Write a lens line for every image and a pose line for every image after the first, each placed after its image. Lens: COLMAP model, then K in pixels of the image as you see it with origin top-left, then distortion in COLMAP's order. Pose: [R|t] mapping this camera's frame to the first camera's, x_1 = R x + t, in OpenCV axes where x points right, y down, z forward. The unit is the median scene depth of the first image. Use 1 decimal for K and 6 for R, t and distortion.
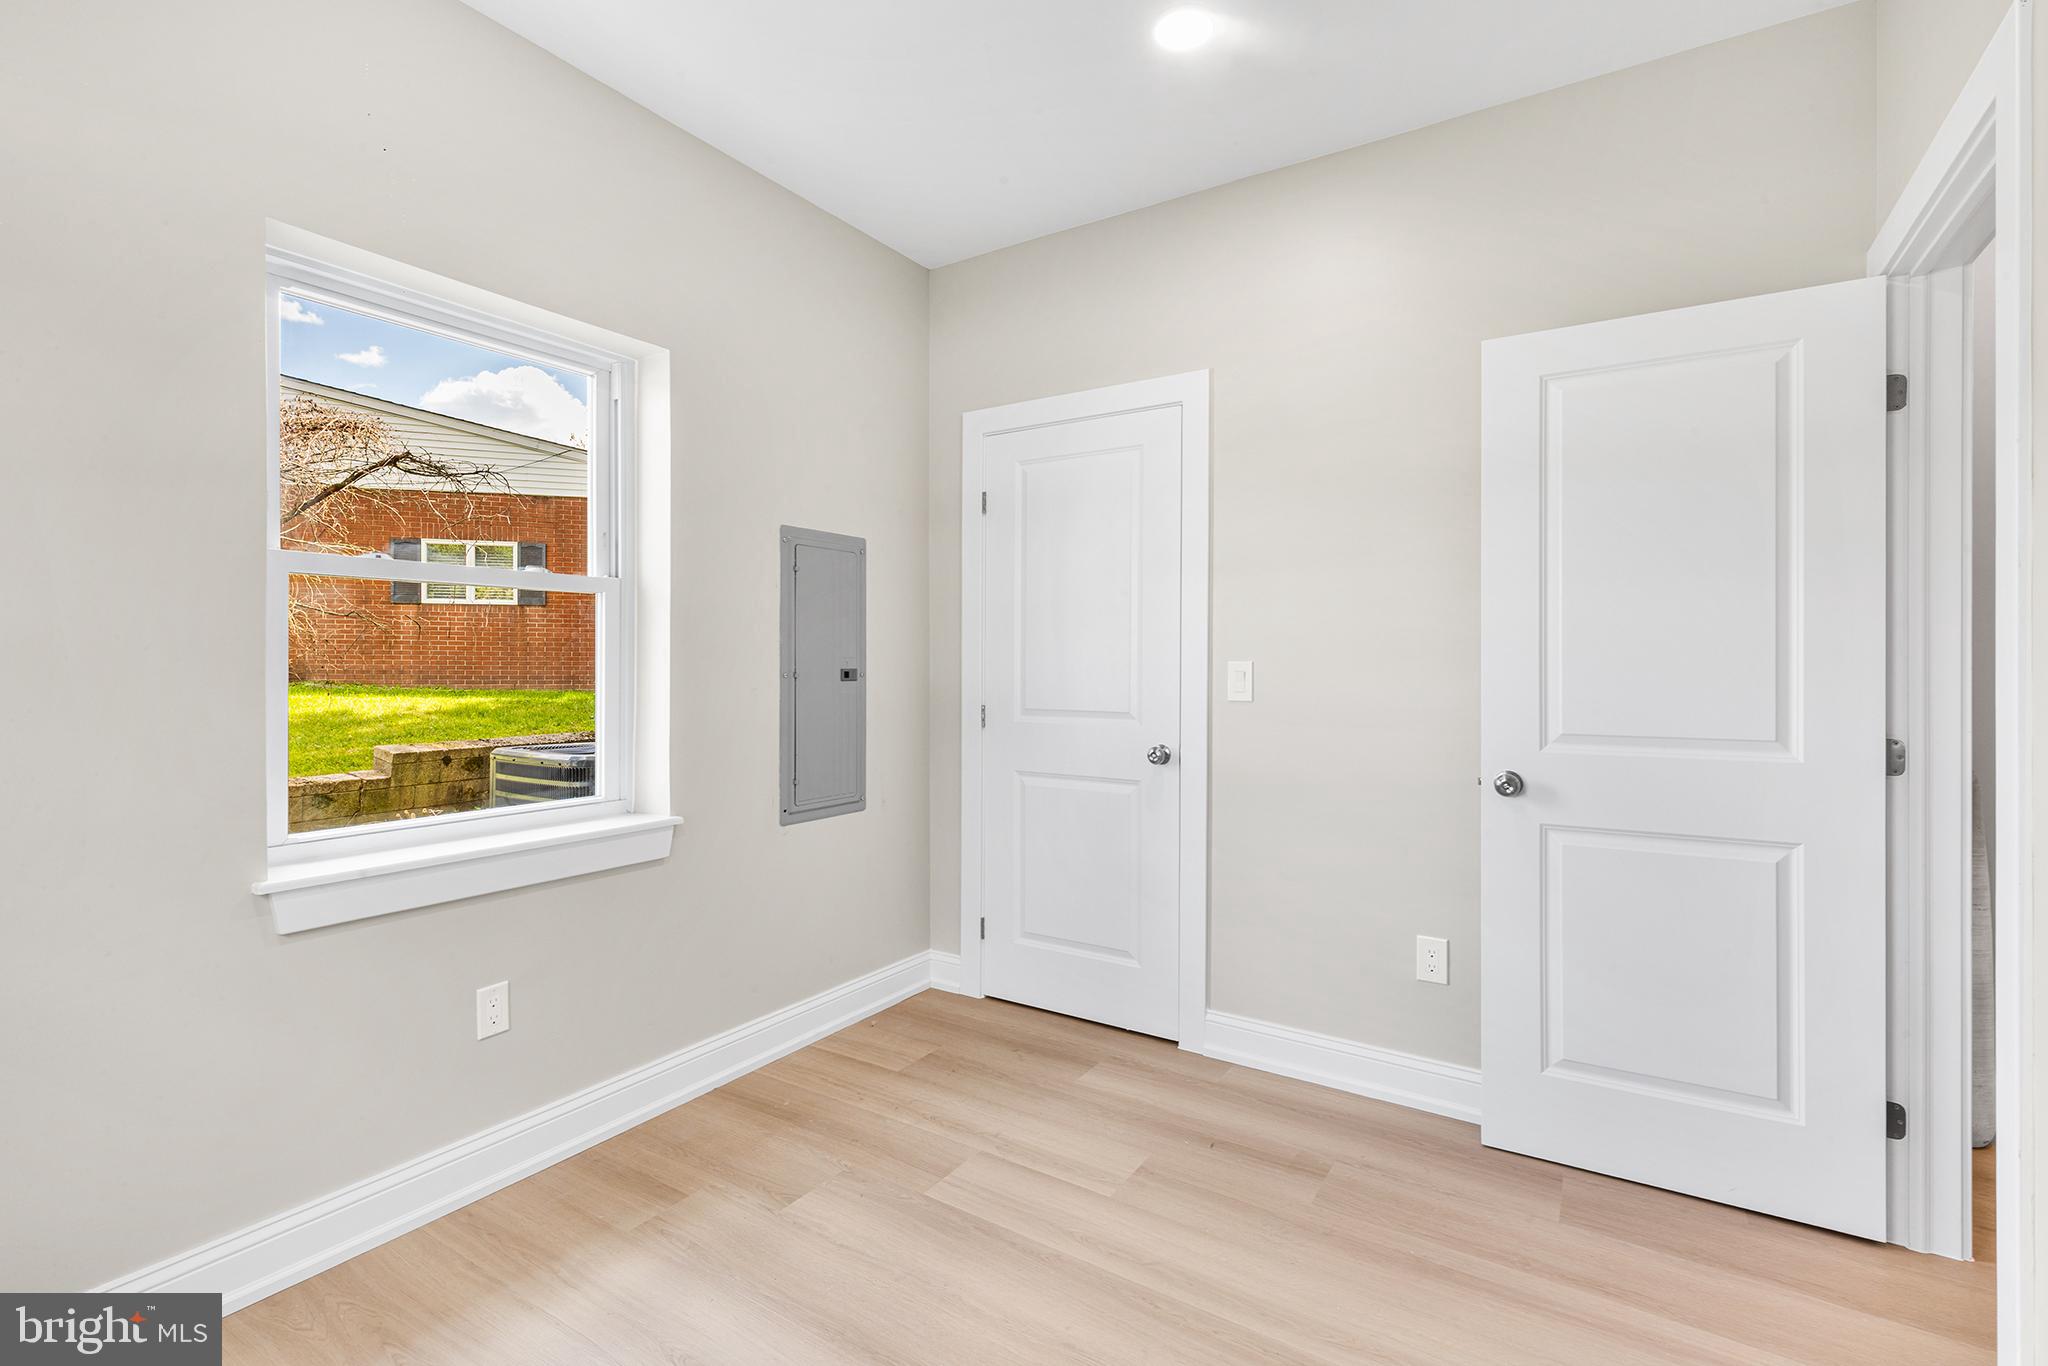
lens RADIAL K [[928.2, 0, 1021.0], [0, 928.2, 687.7], [0, 0, 1]] dist [0.002283, 0.000353]
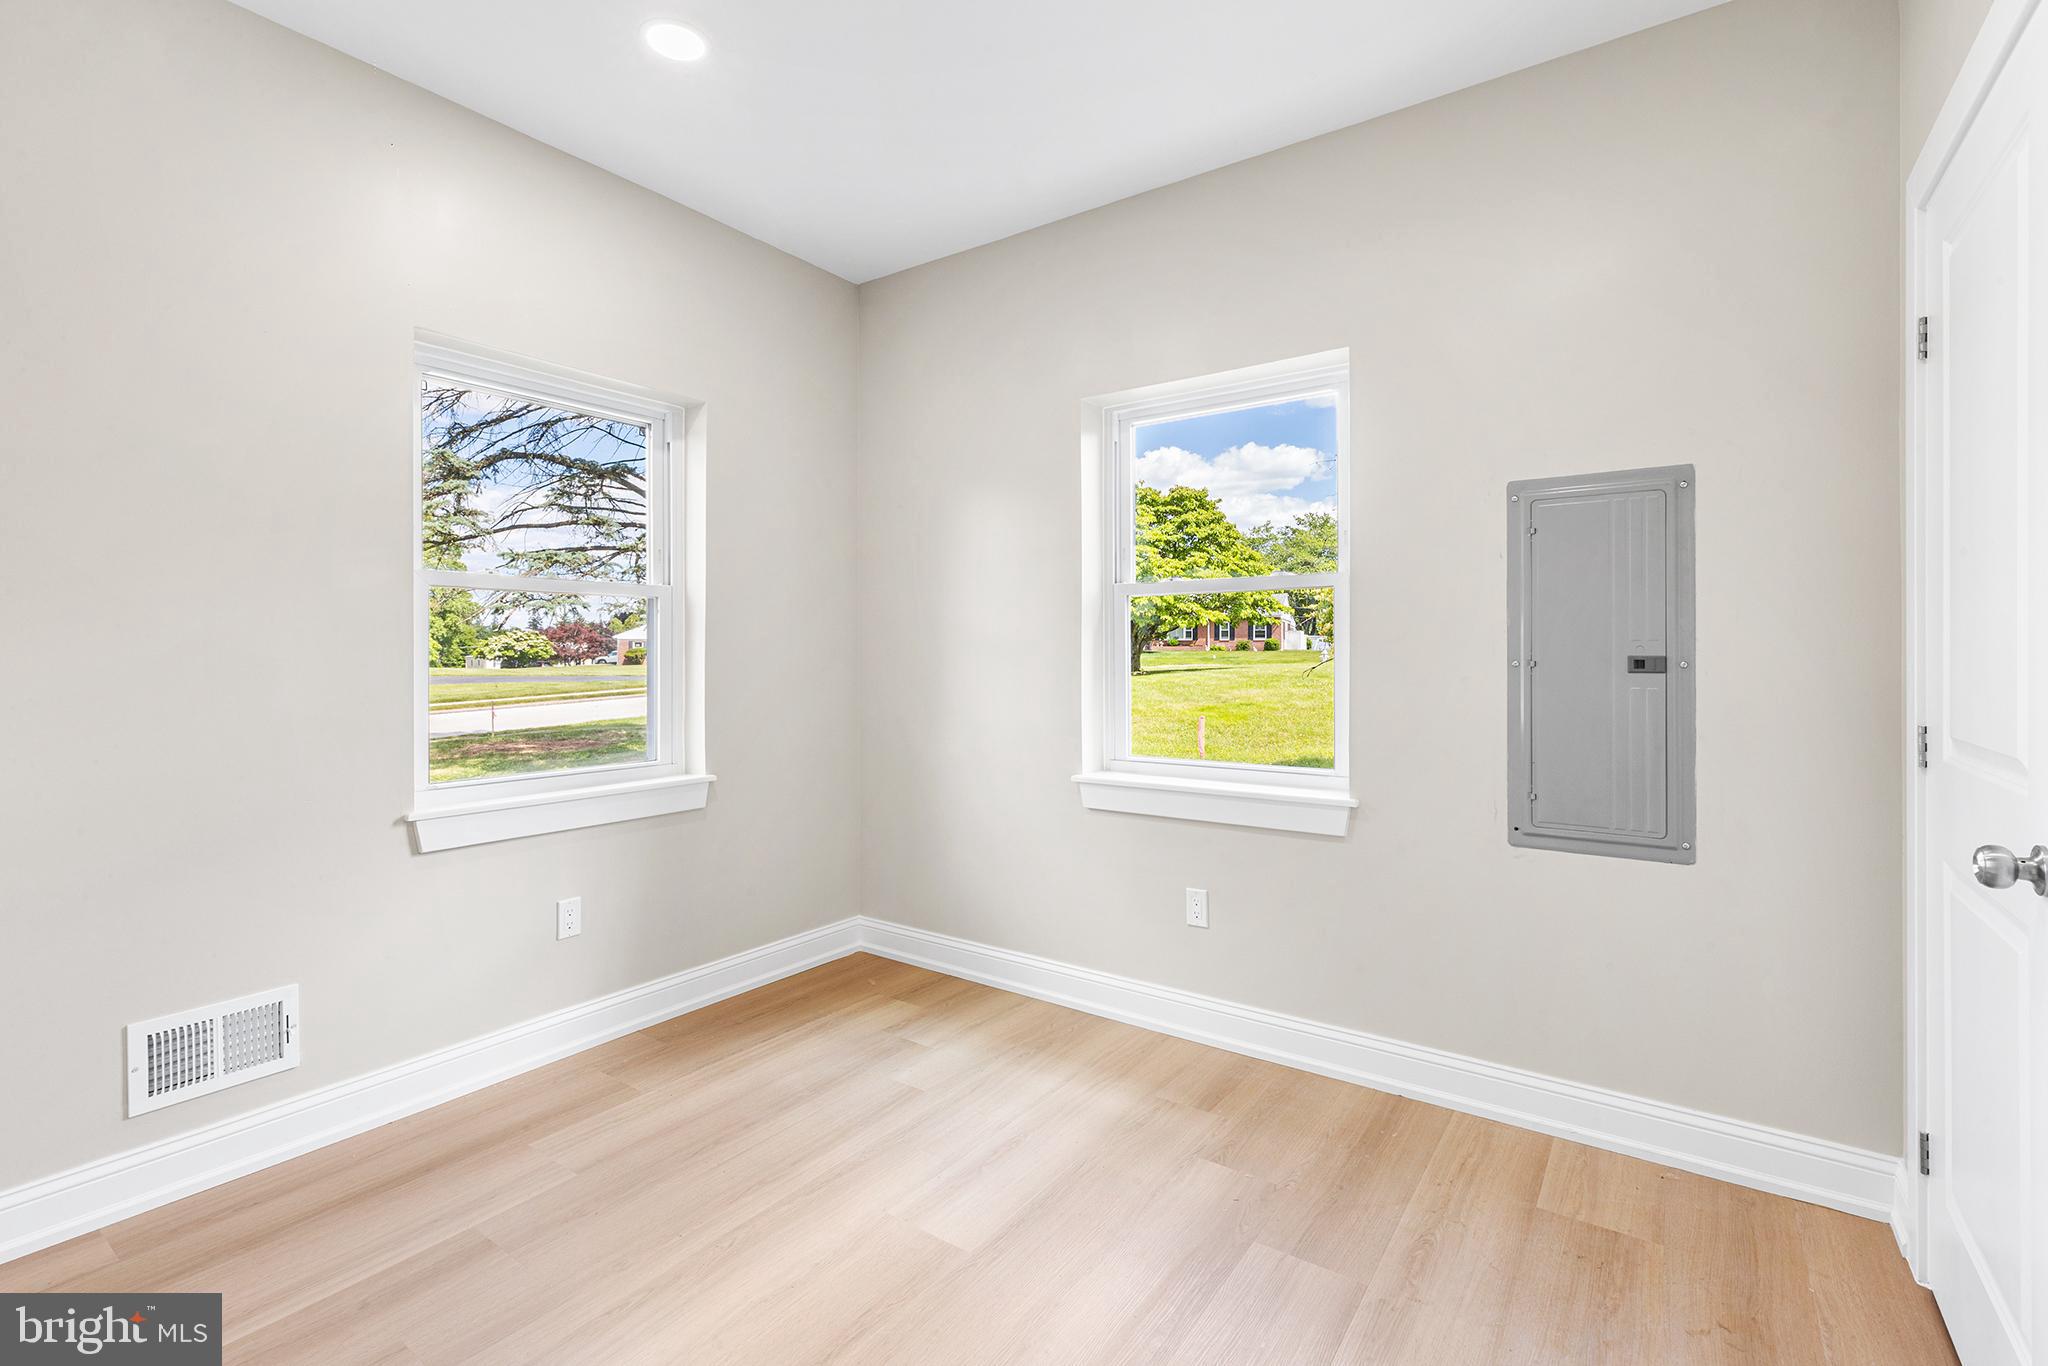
lens RADIAL K [[952.0, 0, 1021.0], [0, 952.0, 652.1], [0, 0, 1]] dist [0.003367, 0.000064]
pose [[-0.064772, 0.001595, -0.997899, 0.624718], [-0.016936, 0.999853, 0.002698, -0.018826], [0.997756, 0.017075, -0.064736, 0.619299]]
